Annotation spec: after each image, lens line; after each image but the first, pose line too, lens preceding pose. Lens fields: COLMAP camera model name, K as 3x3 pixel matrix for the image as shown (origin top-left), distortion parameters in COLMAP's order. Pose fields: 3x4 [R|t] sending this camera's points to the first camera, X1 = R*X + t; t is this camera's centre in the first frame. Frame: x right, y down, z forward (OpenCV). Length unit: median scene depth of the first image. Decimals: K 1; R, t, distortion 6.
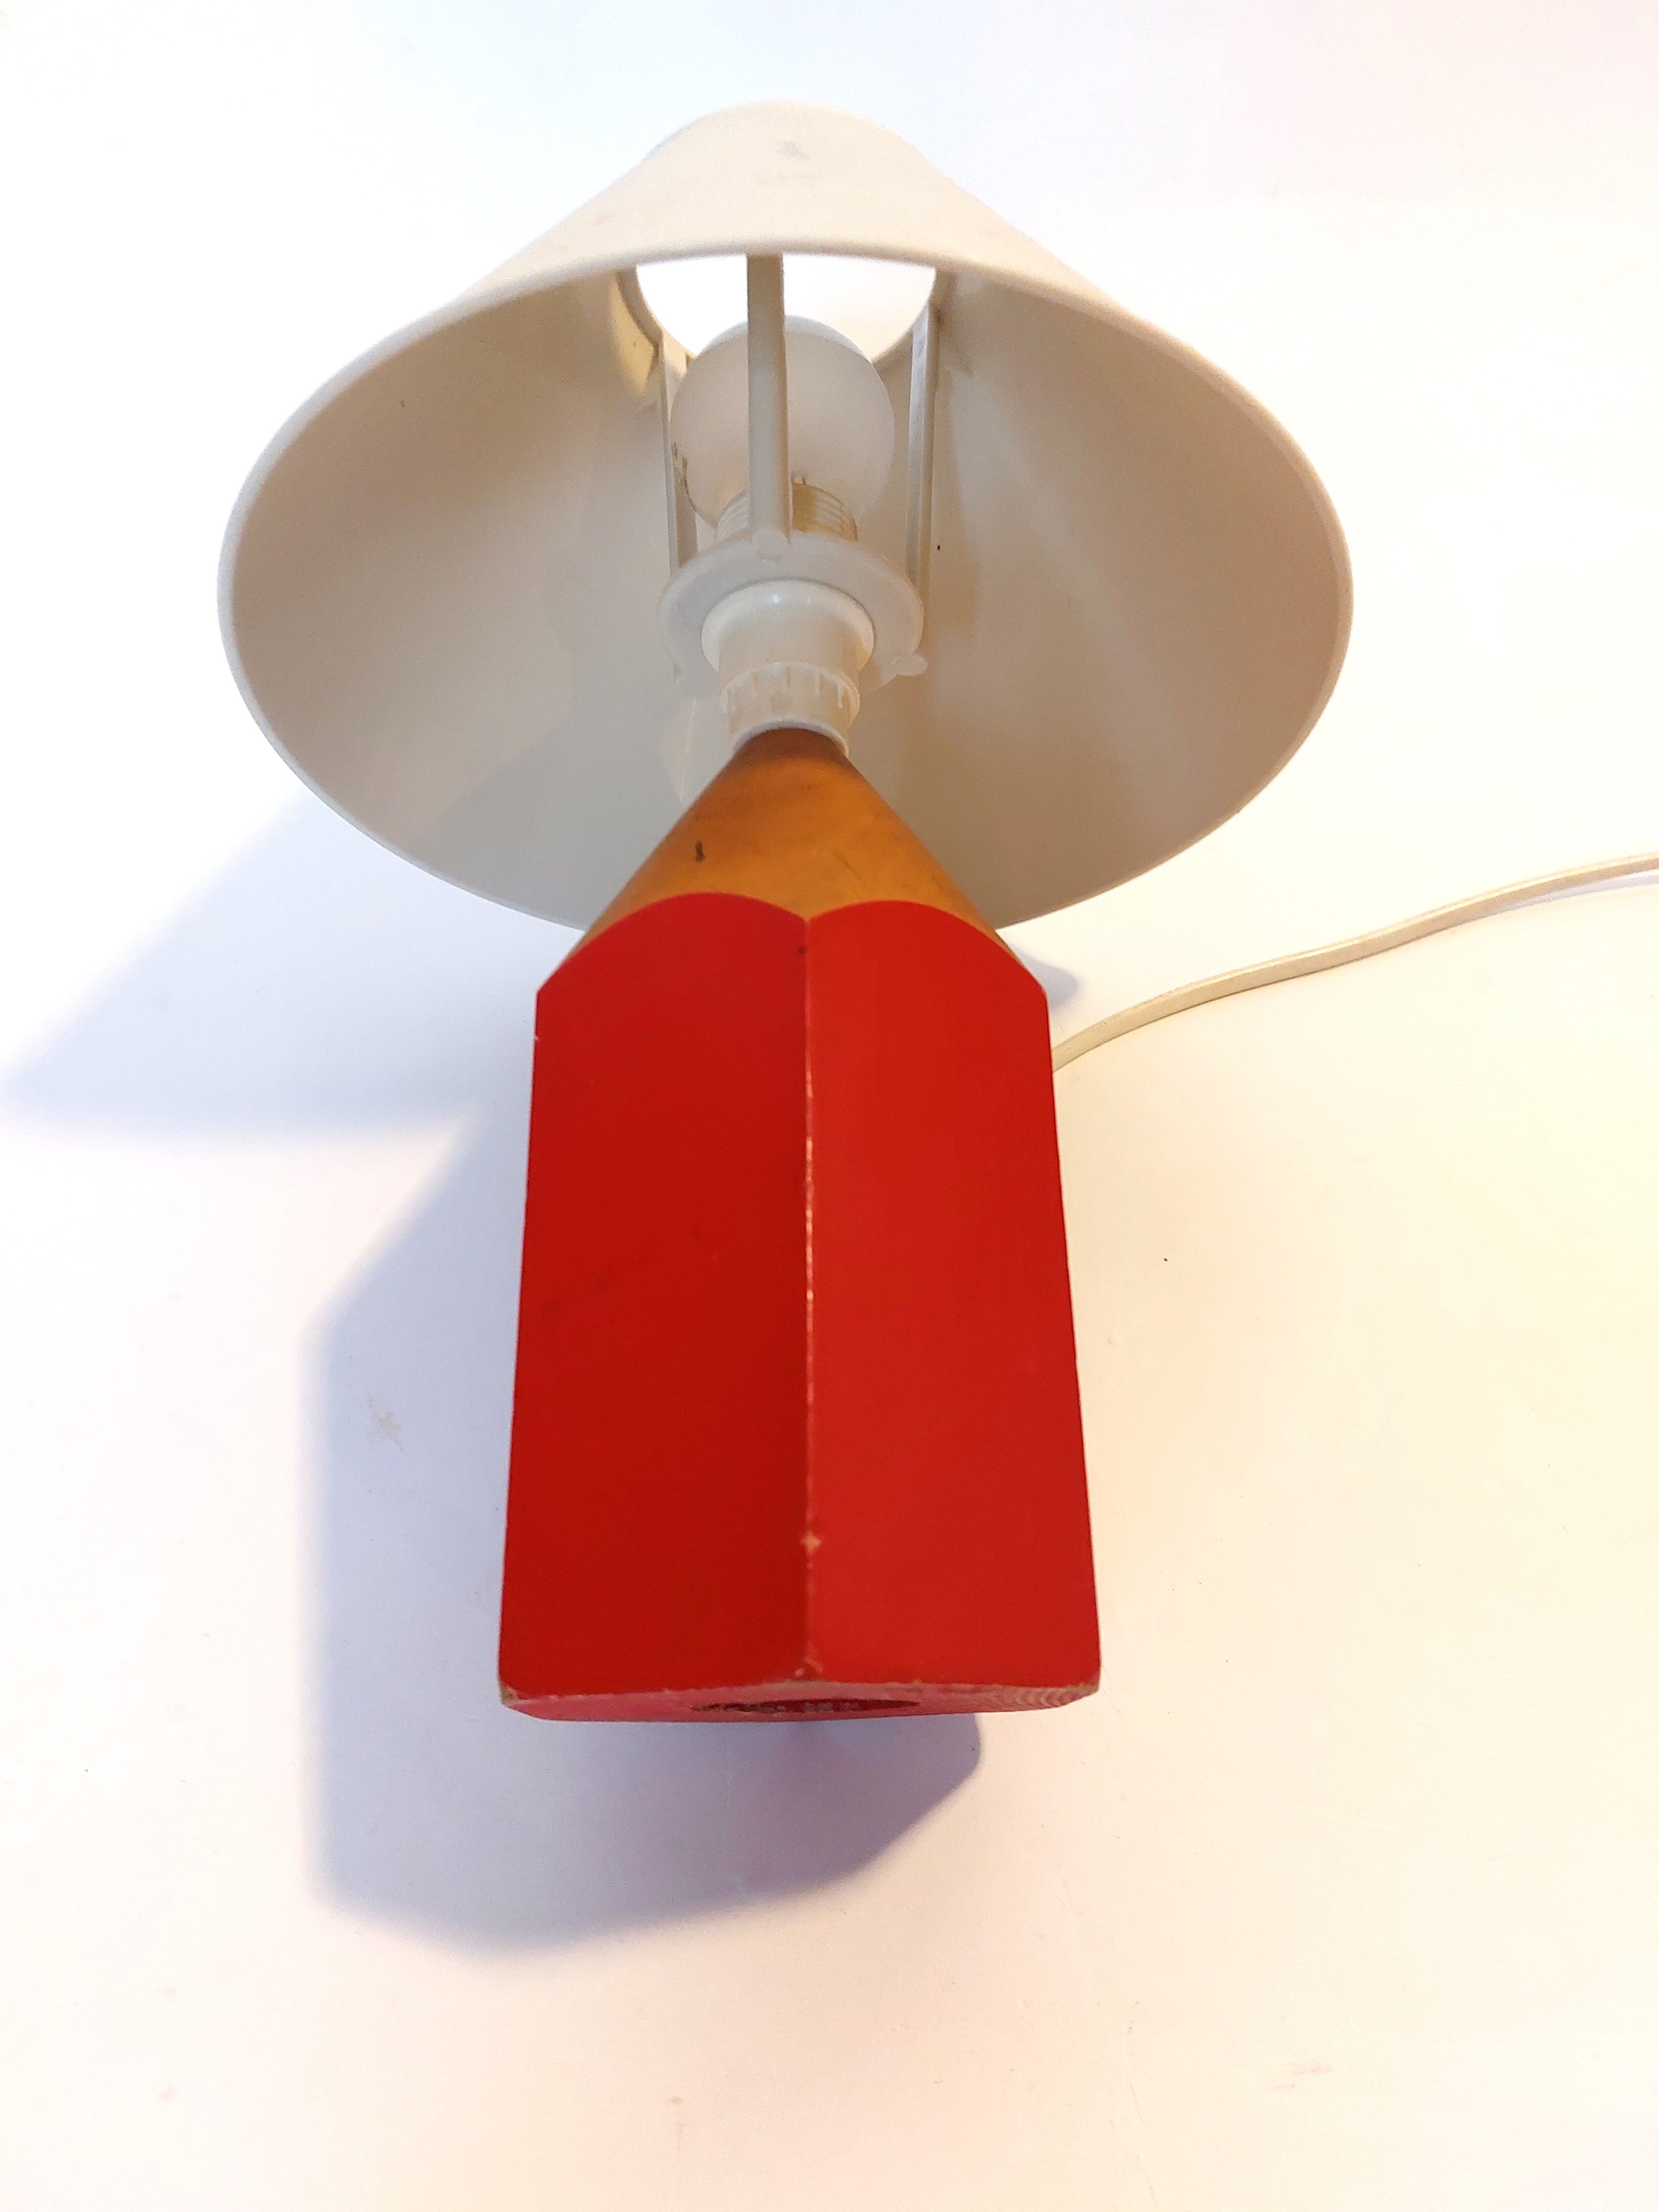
lens RADIAL K [[1620.4, 0, 823.0], [0, 1620.4, 1108.5], [0, 0, 1]] dist [0.012116, 0.000012]
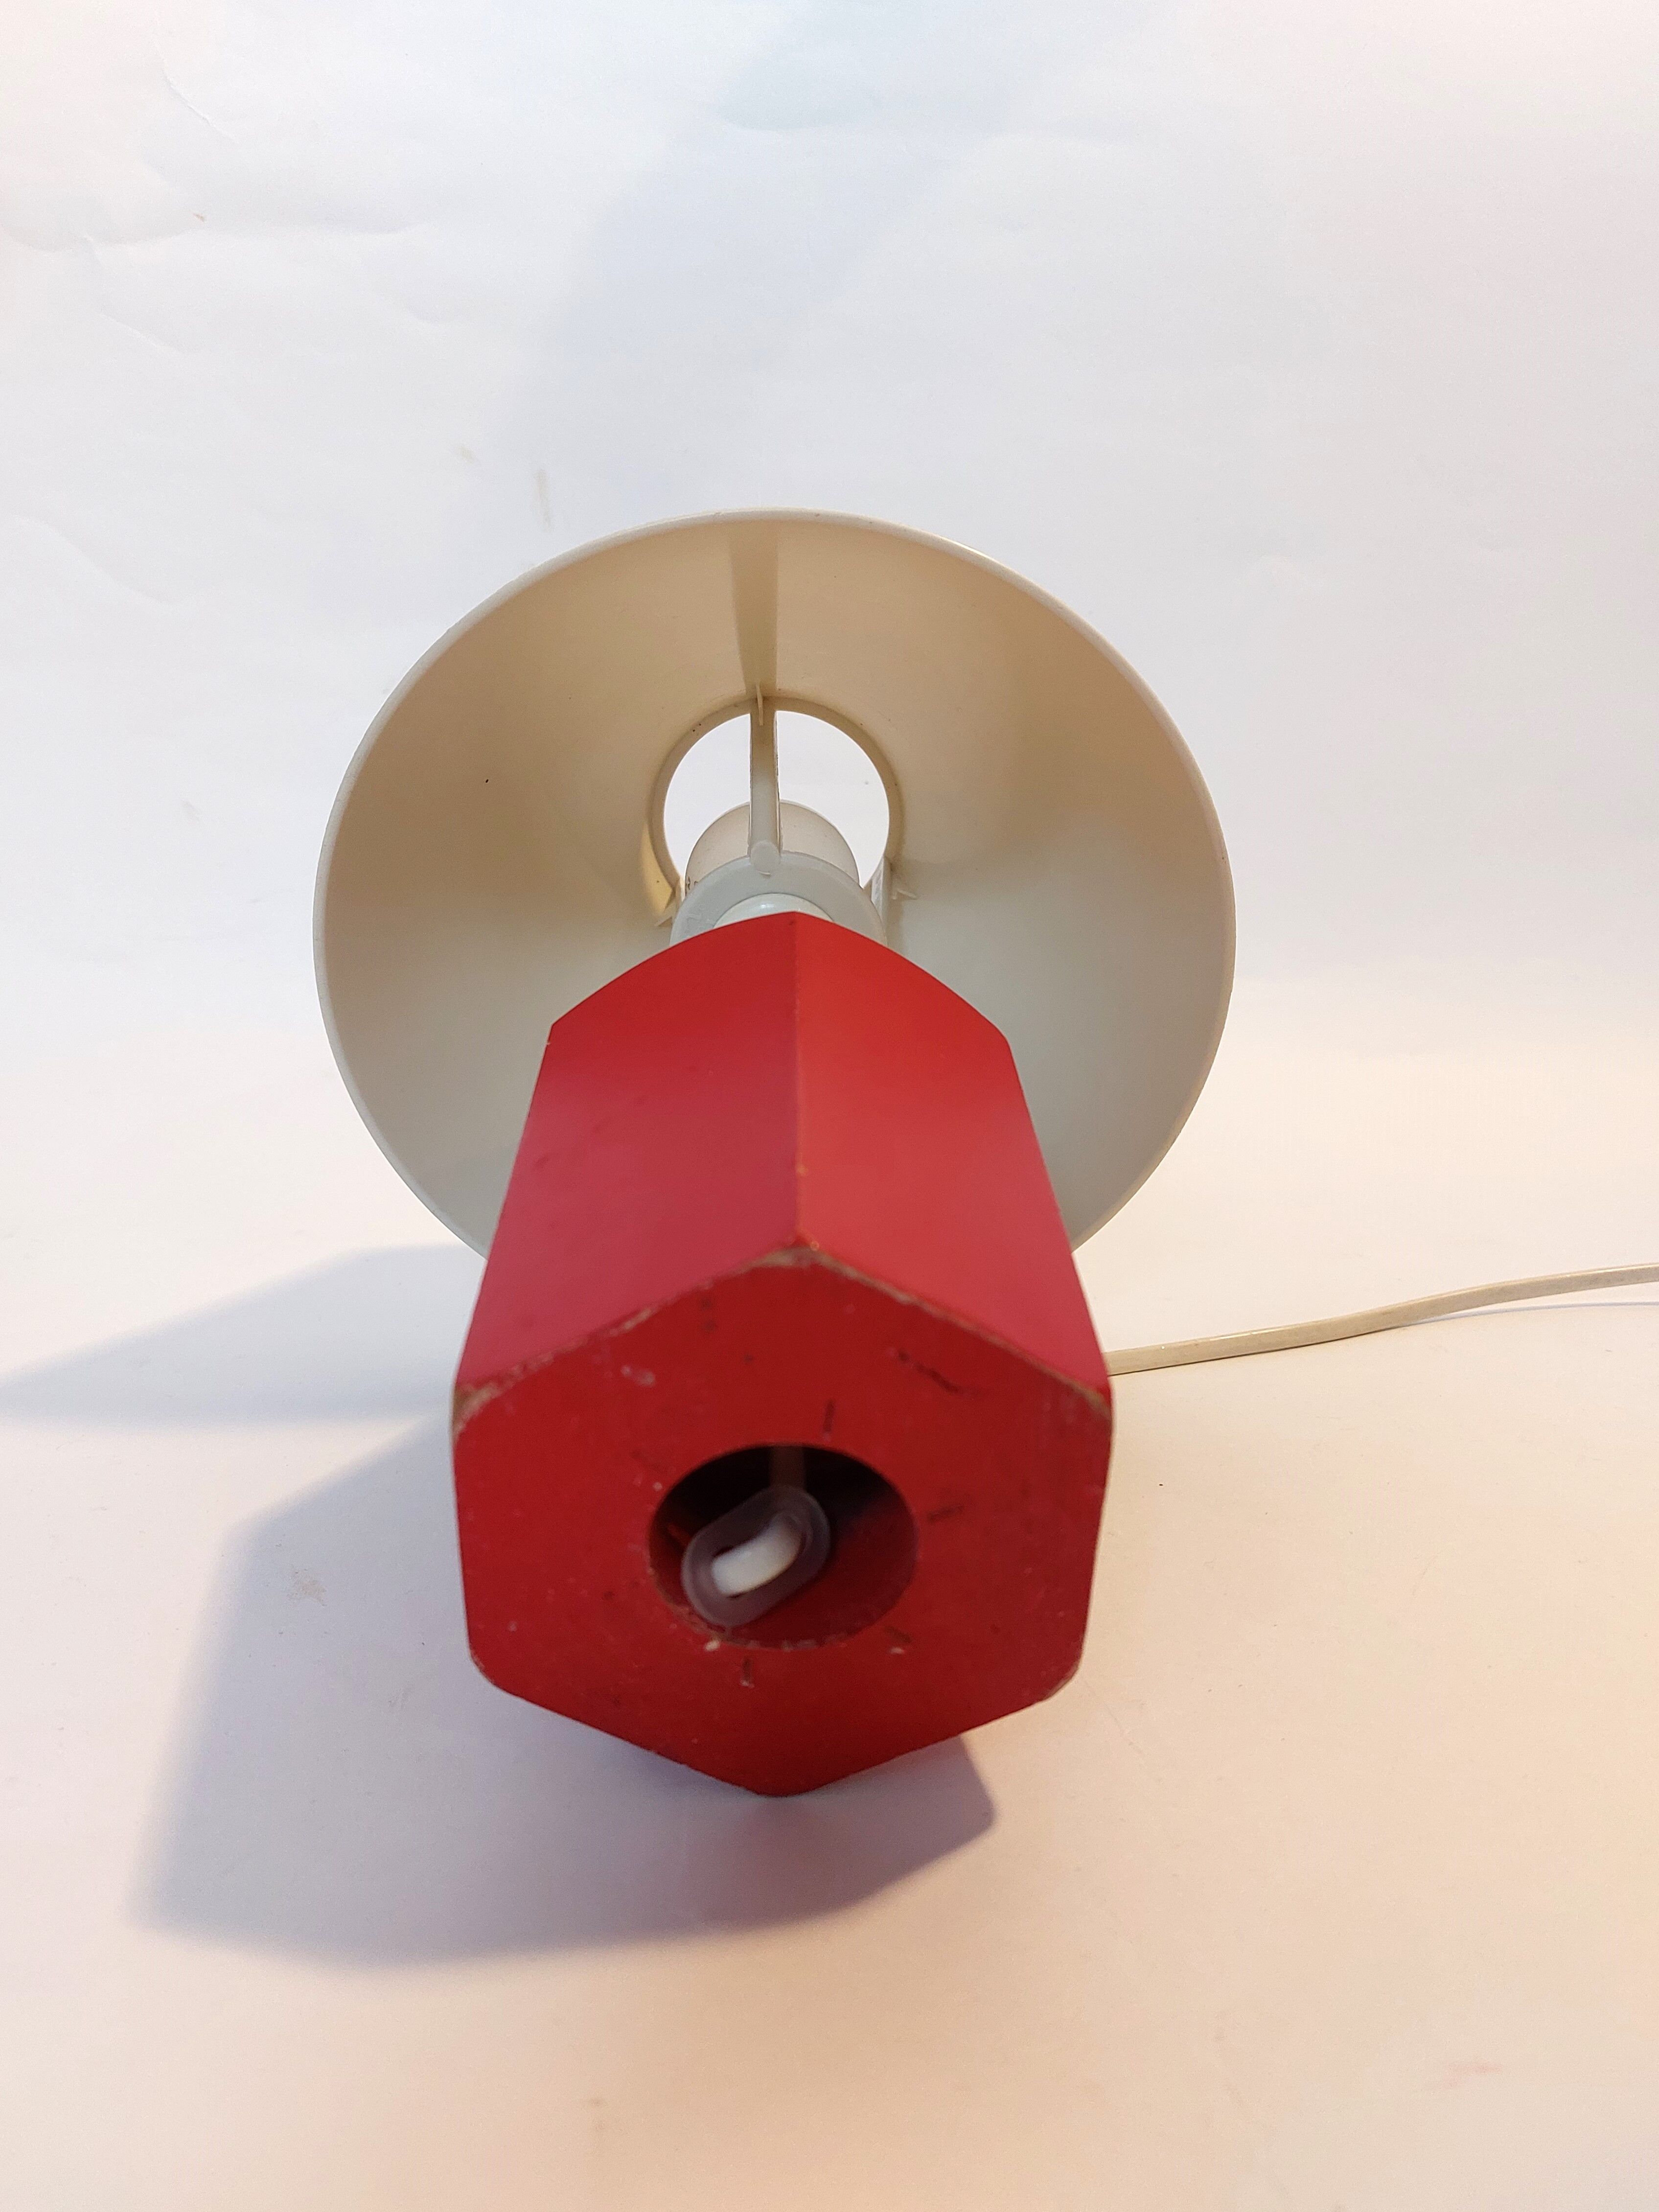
lens RADIAL K [[1620.4, 0, 837.2], [0, 1620.4, 1110.8], [0, 0, 1]] dist [0.012116, 0.000012]
pose [[0.999444, 0.014872, 0.029845, -0.011192], [0.007278, 0.776170, -0.630481, 0.593752], [-0.032541, 0.630348, 0.775630, 0.144143]]
